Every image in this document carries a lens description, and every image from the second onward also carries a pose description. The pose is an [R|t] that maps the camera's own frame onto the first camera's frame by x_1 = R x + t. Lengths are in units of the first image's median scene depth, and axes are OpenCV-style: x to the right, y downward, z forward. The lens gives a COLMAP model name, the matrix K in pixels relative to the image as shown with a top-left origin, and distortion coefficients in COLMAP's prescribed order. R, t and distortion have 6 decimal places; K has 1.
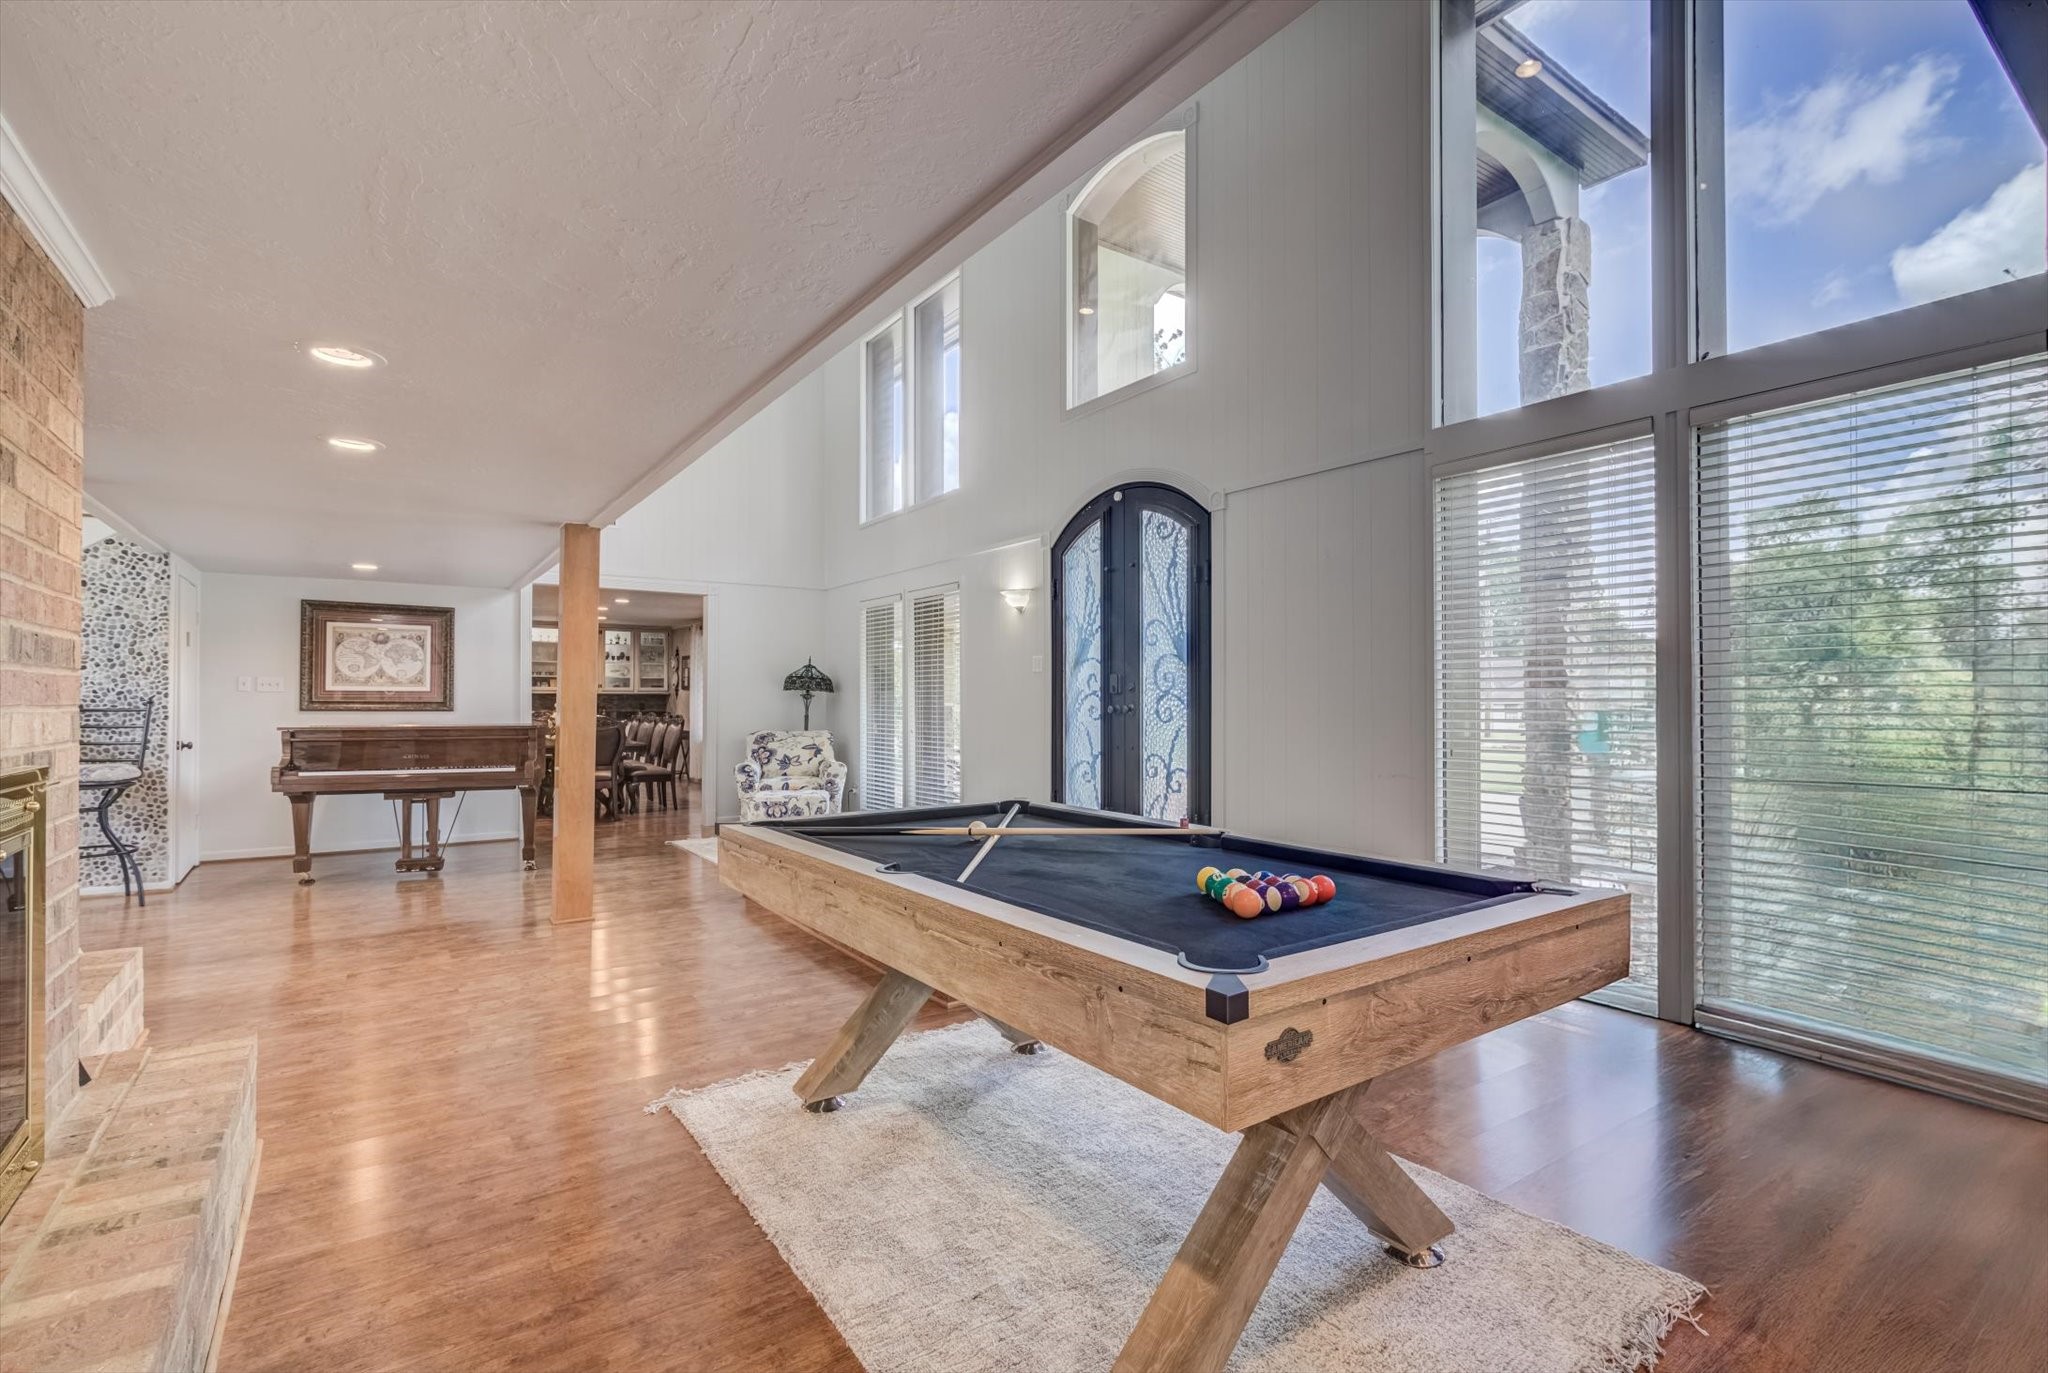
lens RADIAL K [[942.5, 0, 1028.1], [0, 942.5, 692.3], [0, 0, 1]] dist [0.000868, 0.000533]
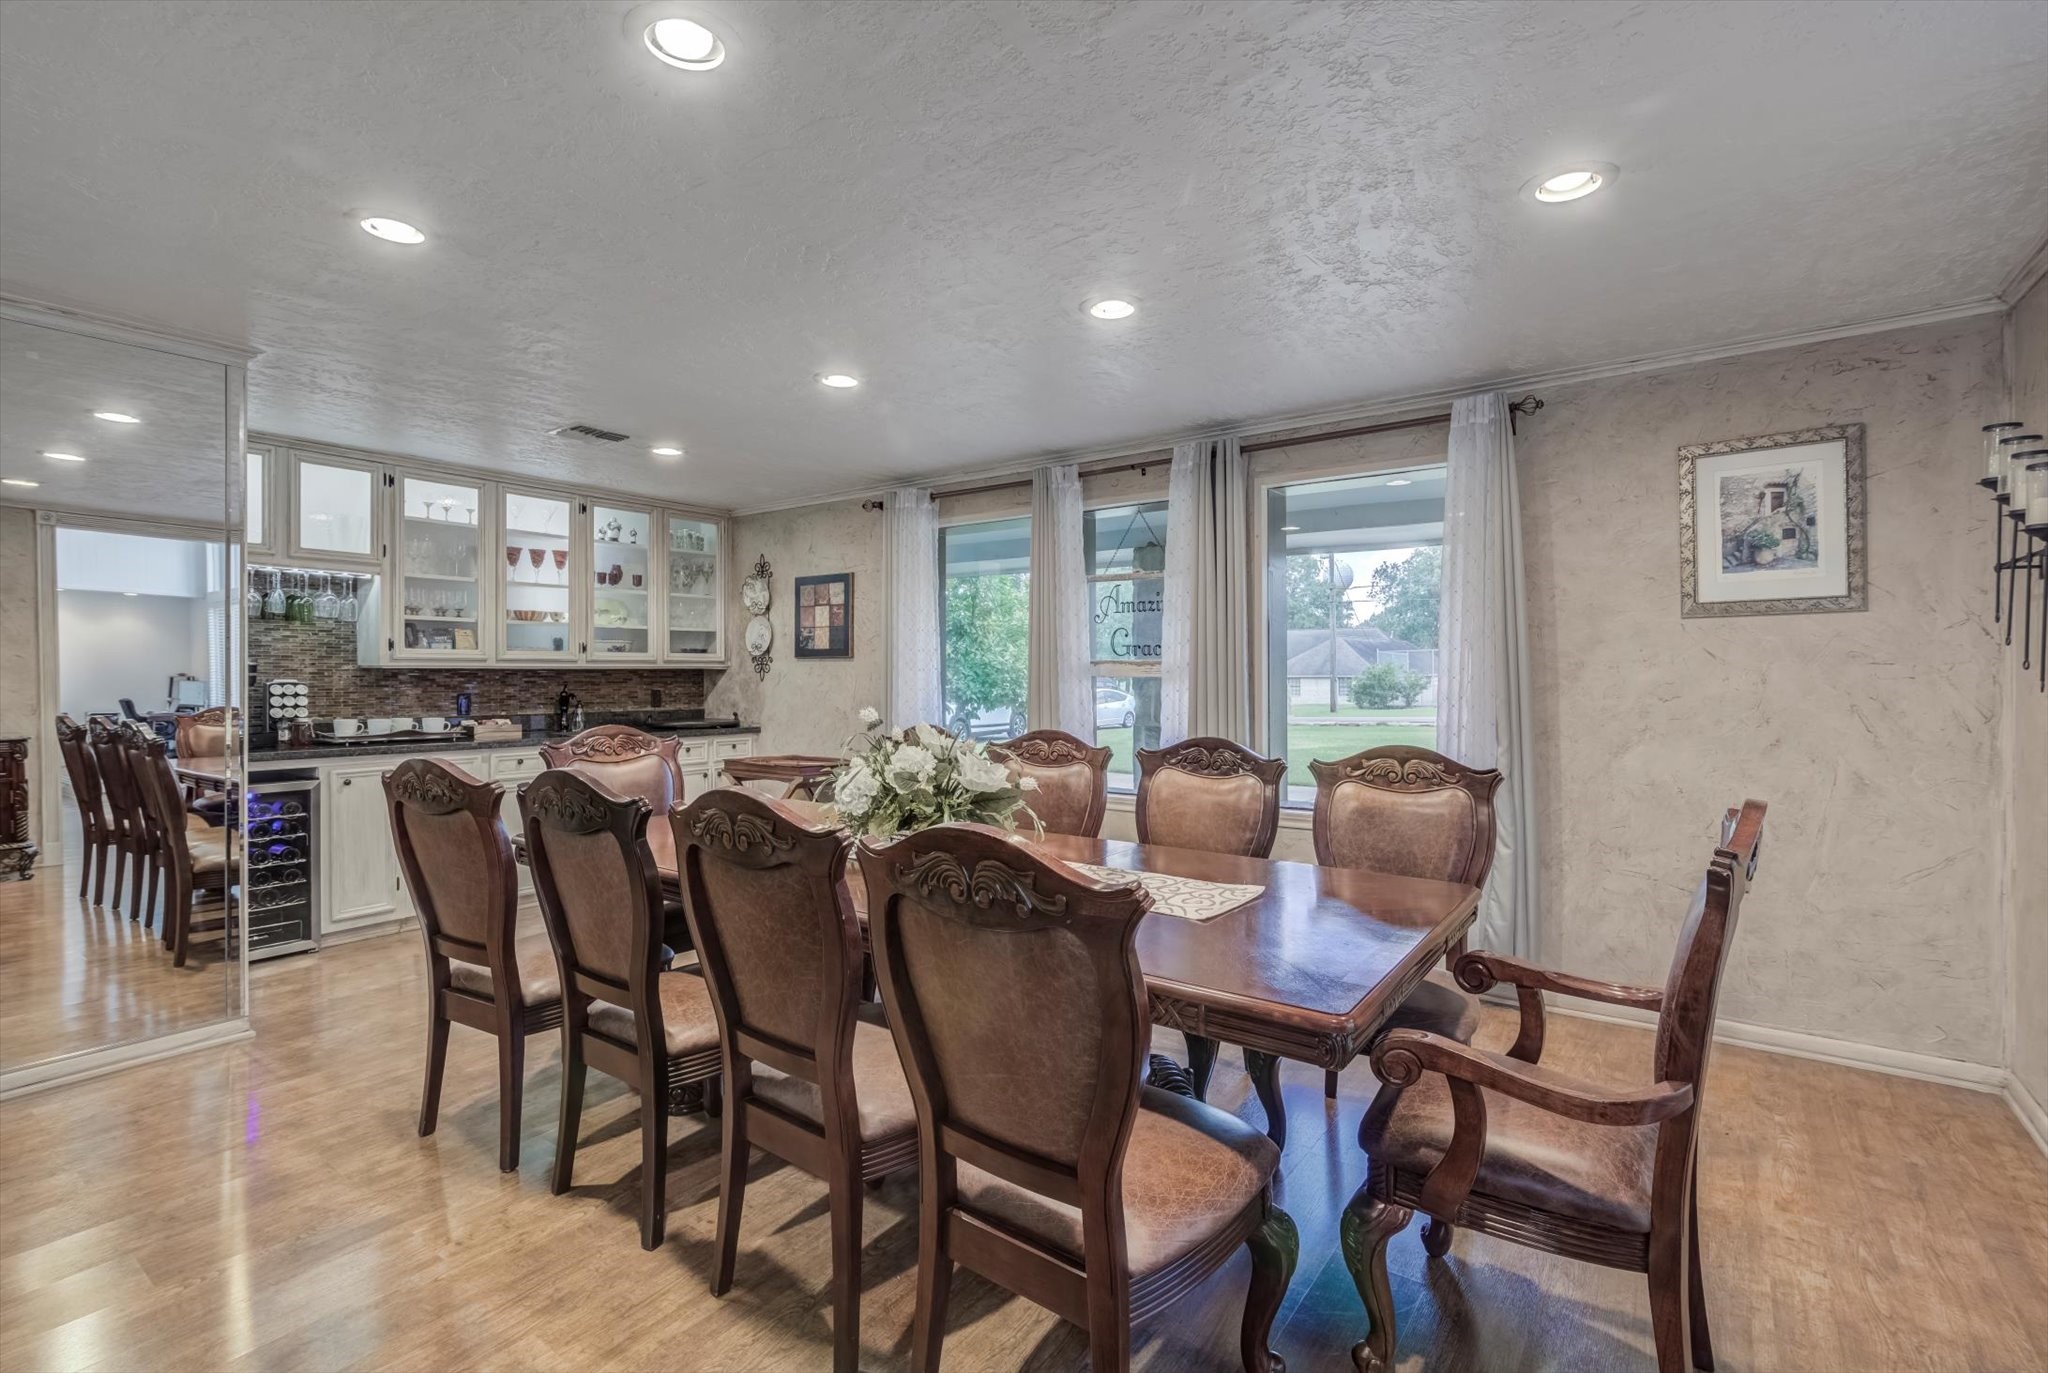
lens RADIAL K [[917.2, 0, 1024.6], [0, 917.2, 673.2], [0, 0, 1]] dist [0.000791, 0.000021]
pose [[0.945981, -0.002899, 0.324209, -0.785313], [-0.000896, 0.999933, 0.011555, -0.001680], [-0.324221, -0.011221, 0.945915, 1.141975]]
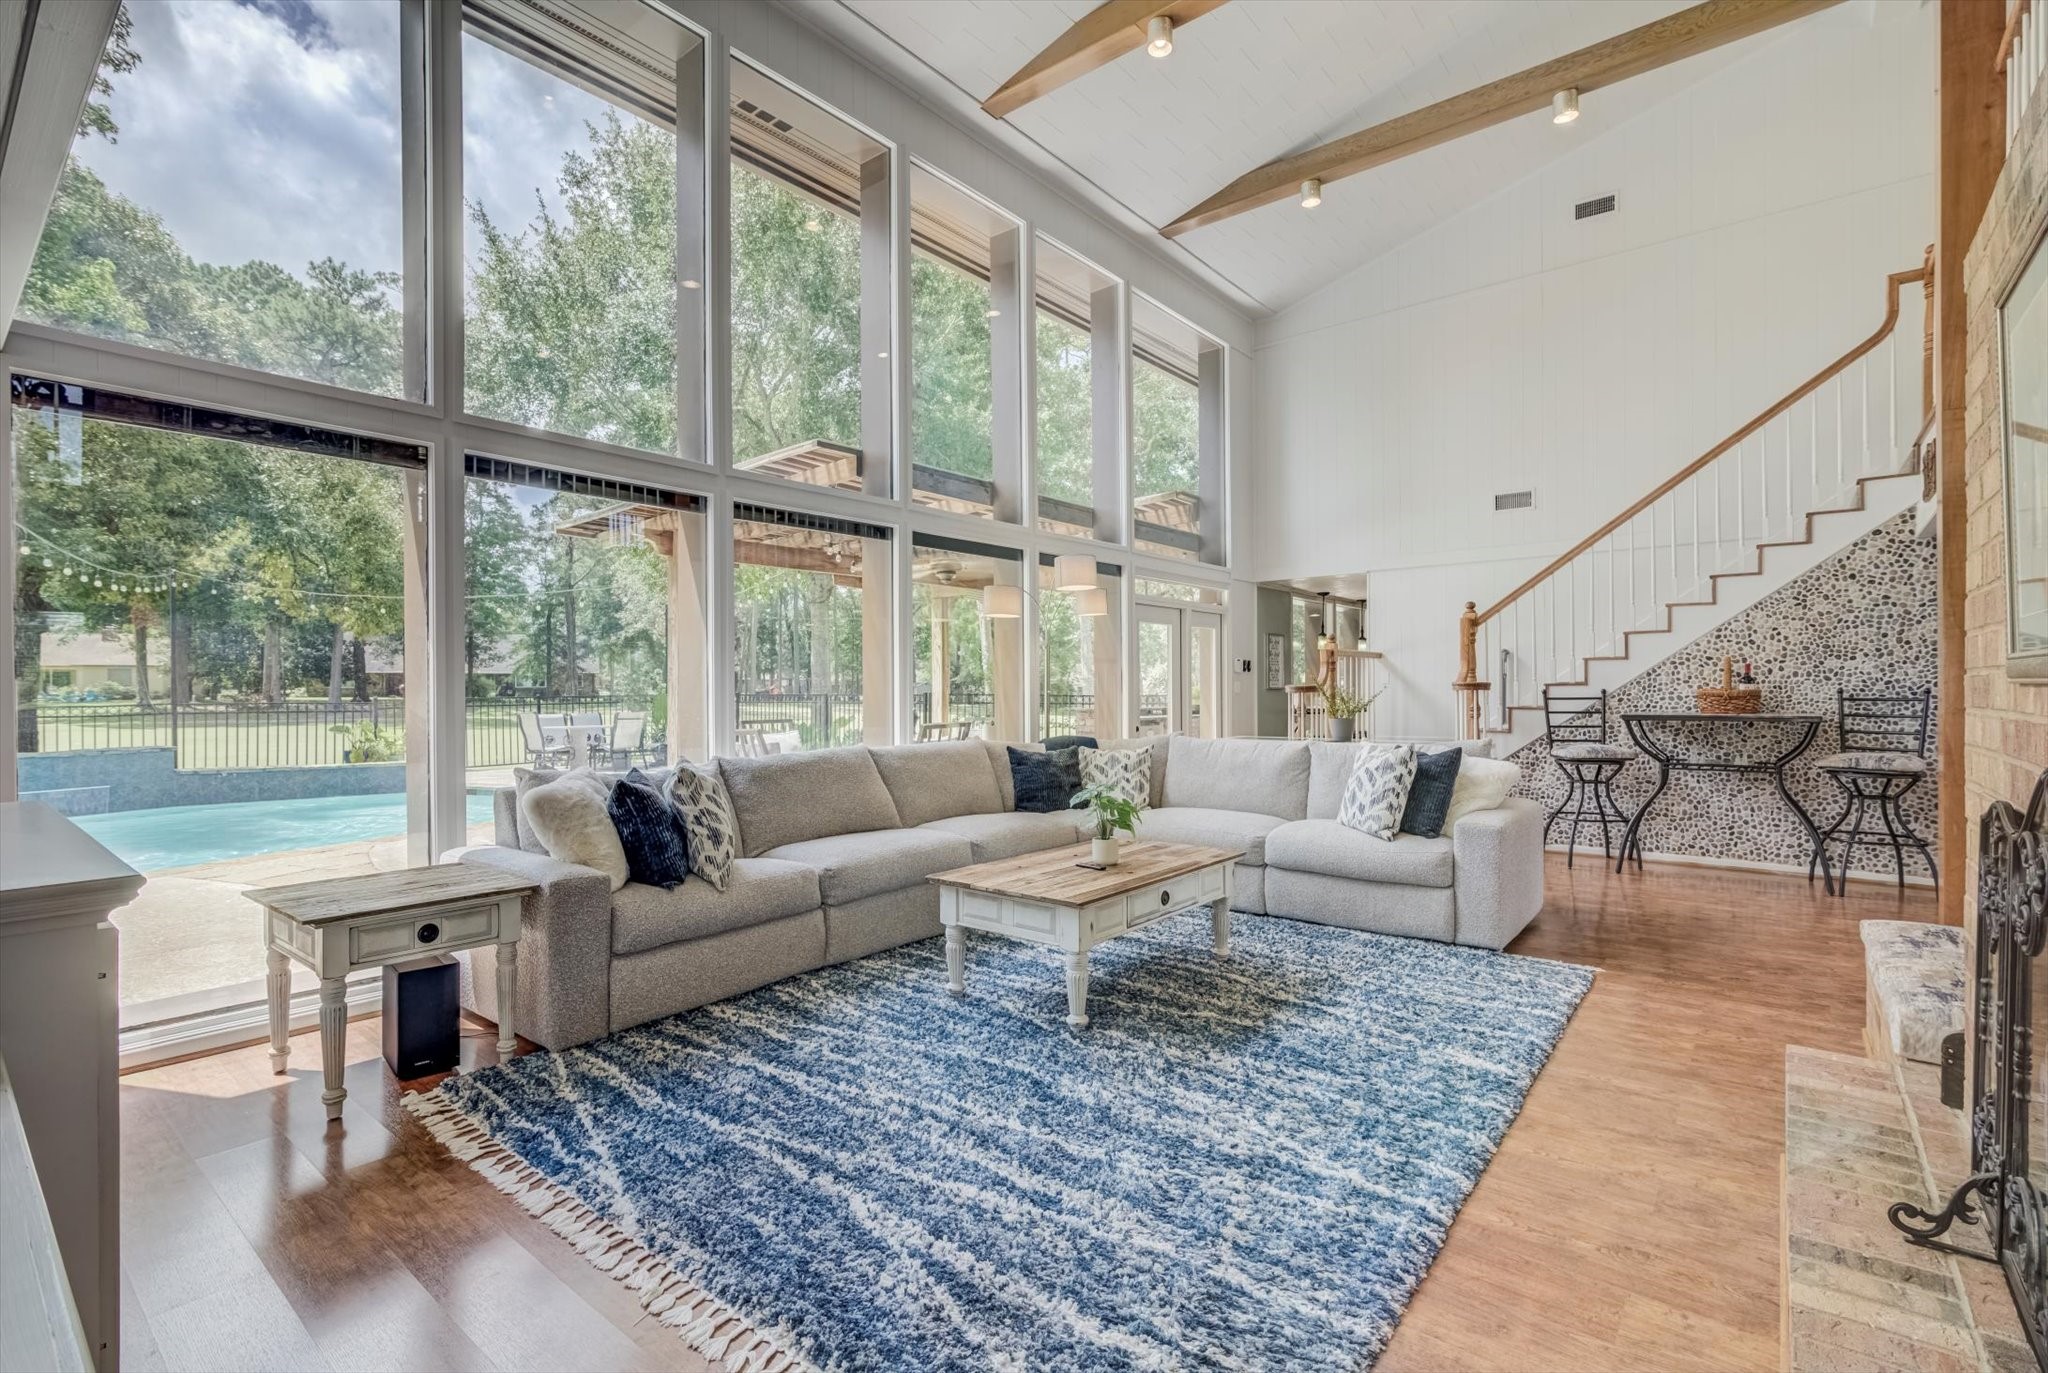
lens RADIAL K [[942.5, 0, 1025.8], [0, 942.5, 689.2], [0, 0, 1]] dist [0.000868, 0.000533]
pose [[0.282182, -0.001709, -0.959359, -0.209933], [0.008470, 0.999964, 0.000710, -0.000352], [0.959323, -0.008327, 0.282186, -0.127036]]
